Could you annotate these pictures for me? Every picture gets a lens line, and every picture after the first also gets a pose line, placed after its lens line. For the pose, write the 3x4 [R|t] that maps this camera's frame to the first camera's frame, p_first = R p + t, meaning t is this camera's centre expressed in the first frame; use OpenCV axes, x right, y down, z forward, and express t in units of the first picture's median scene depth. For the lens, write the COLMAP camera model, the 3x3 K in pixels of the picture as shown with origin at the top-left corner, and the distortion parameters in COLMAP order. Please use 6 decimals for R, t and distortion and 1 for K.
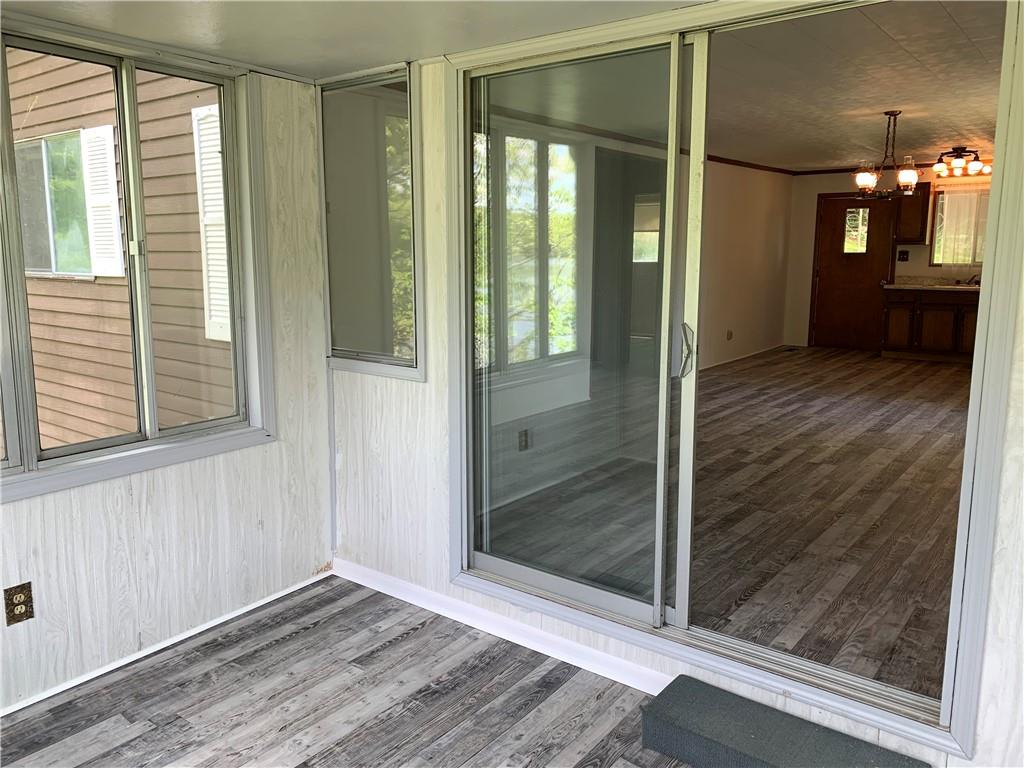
lens RADIAL K [[782.1, 0, 517.2], [0, 782.1, 375.6], [0, 0, 1]] dist [0.034862, -0.030754]
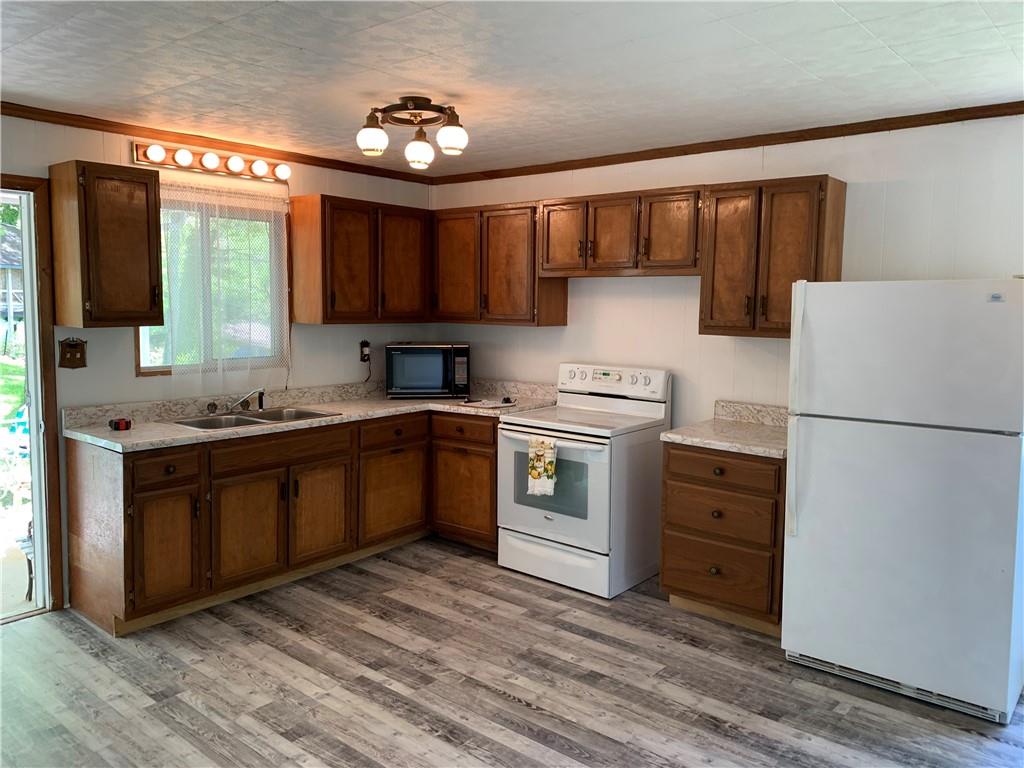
lens RADIAL K [[782.1, 0, 503.7], [0, 782.1, 370.3], [0, 0, 1]] dist [0.034862, -0.030754]
pose [[0.042140, -0.090762, 0.994981, 0.170307], [0.142921, 0.986171, 0.083906, -0.205072], [-0.988837, 0.138668, 0.054529, 1.087415]]
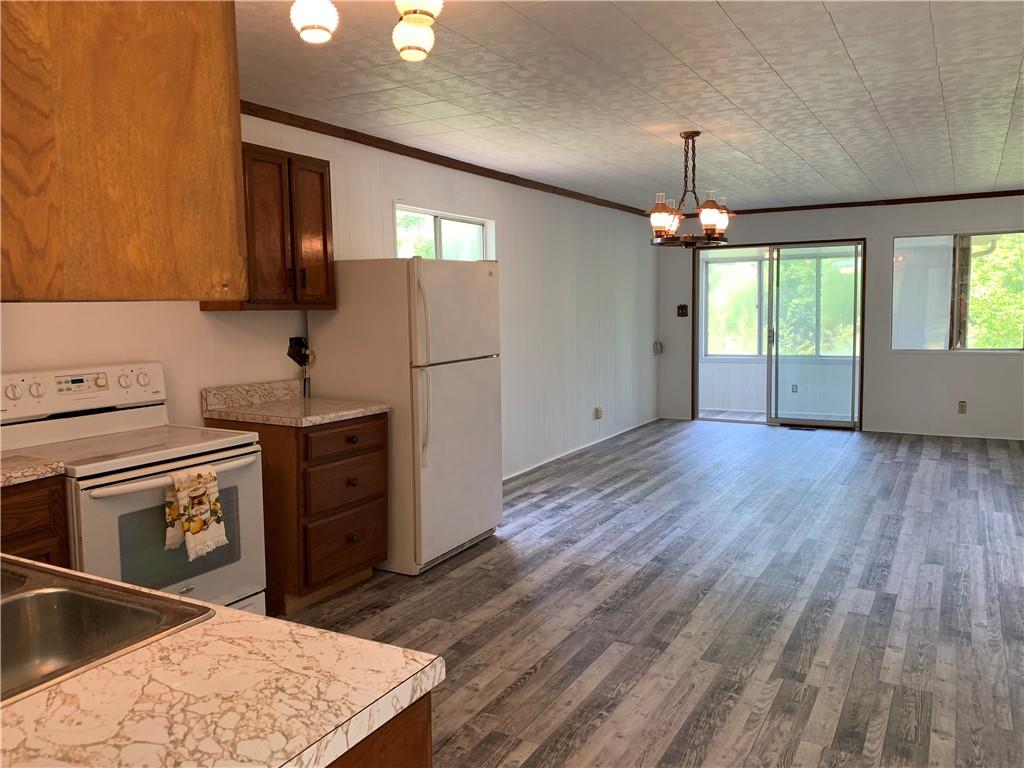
lens RADIAL K [[782.1, 0, 518.3], [0, 782.1, 371.3], [0, 0, 1]] dist [0.034862, -0.030754]
pose [[-0.989956, 0.026902, -0.138793, 0.633903], [-0.007075, 0.971072, 0.238683, -0.245698], [0.141199, 0.237267, -0.961128, 1.484198]]
